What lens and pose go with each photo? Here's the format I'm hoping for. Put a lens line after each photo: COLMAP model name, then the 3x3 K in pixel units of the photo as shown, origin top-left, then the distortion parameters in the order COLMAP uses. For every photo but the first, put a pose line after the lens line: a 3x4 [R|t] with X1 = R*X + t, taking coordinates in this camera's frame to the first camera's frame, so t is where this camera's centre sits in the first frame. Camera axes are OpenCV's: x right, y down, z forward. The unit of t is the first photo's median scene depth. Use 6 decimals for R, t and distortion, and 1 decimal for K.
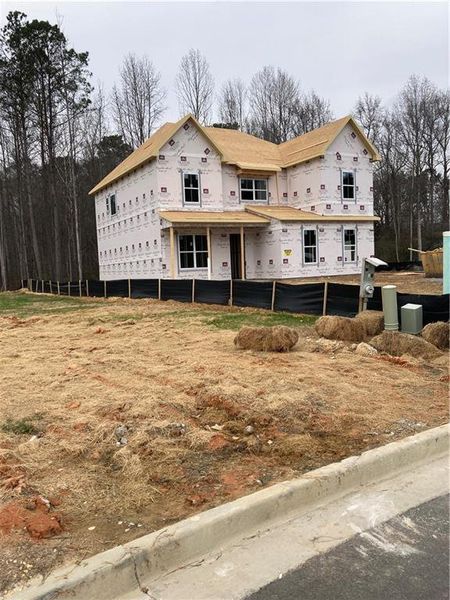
lens RADIAL K [[511.6, 0, 227.5], [0, 511.6, 303.6], [0, 0, 1]] dist [0.015049, -0.010577]
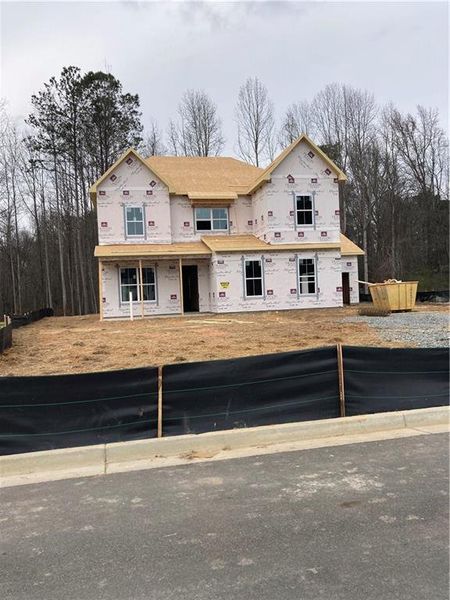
lens RADIAL K [[508.8, 0, 221.0], [0, 508.8, 308.7], [0, 0, 1]] dist [0.025756, -0.072117]
pose [[0.952975, 0.008730, -0.302922, 0.374693], [-0.019511, 0.999279, -0.032582, -0.025091], [0.302419, 0.036960, 0.952458, 0.106705]]
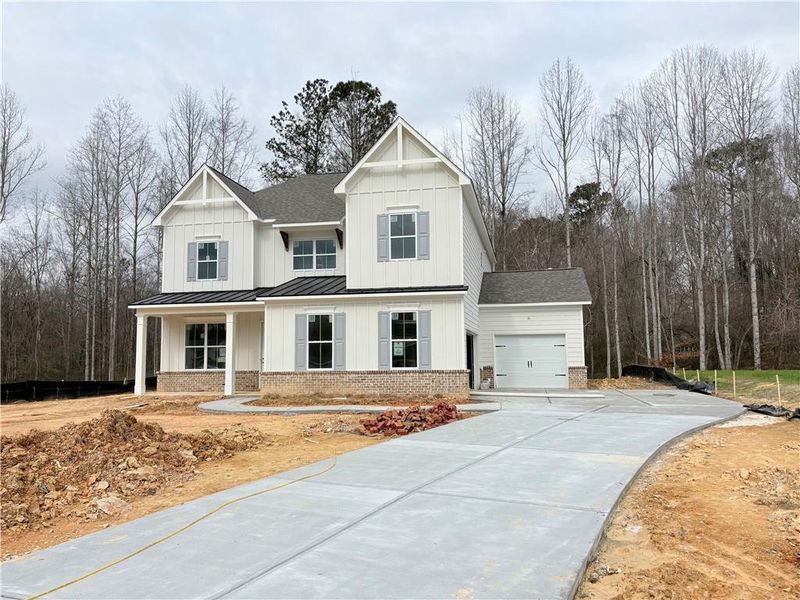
lens RADIAL K [[617.1, 0, 414.2], [0, 617.1, 308.5], [0, 0, 1]] dist [0.057878, -0.029041]
pose [[0.764680, -0.017184, -0.644182, 0.701465], [-0.068858, 0.991742, -0.108193, -0.077217], [0.640721, 0.127090, 0.757182, 0.499004]]
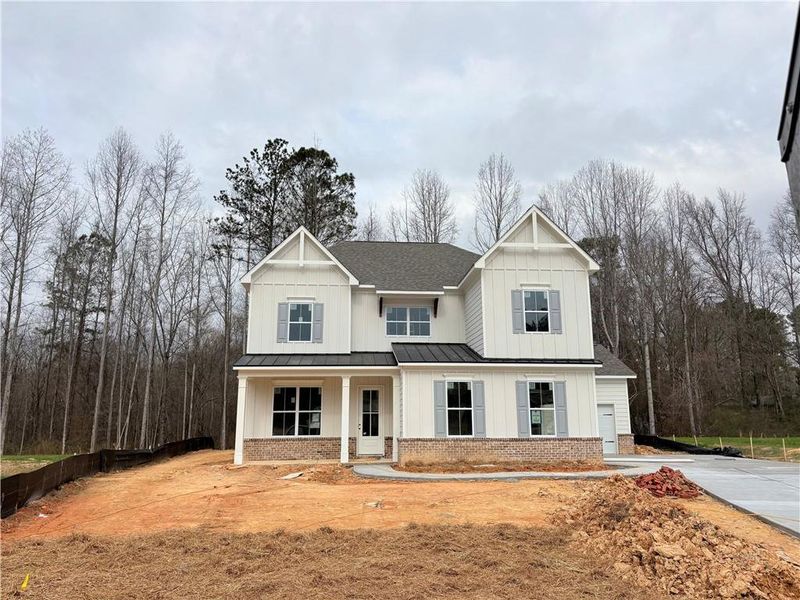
lens RADIAL K [[617.1, 0, 419.7], [0, 617.1, 305.9], [0, 0, 1]] dist [0.057878, -0.029041]
pose [[0.919217, -0.034626, -0.392227, 0.406421], [-0.063738, 0.969903, -0.235000, -0.051850], [0.388559, 0.241015, 0.889344, 0.275112]]
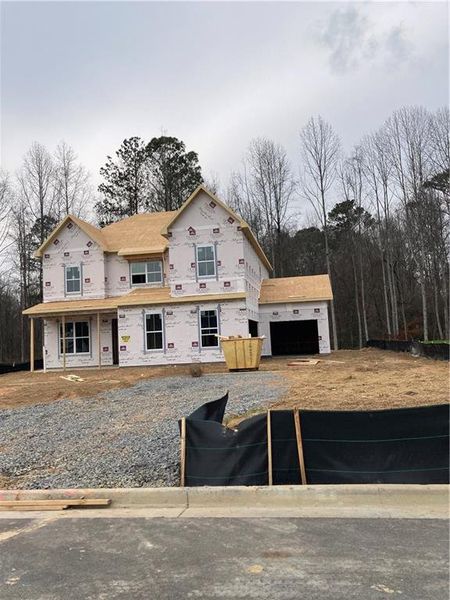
lens RADIAL K [[508.8, 0, 226.3], [0, 508.8, 299.2], [0, 0, 1]] dist [0.025756, -0.072117]
pose [[0.779167, -0.047677, -0.625001, 0.819989], [-0.029879, 0.993144, -0.113010, -0.068141], [0.626104, 0.106728, 0.772400, 0.355821]]
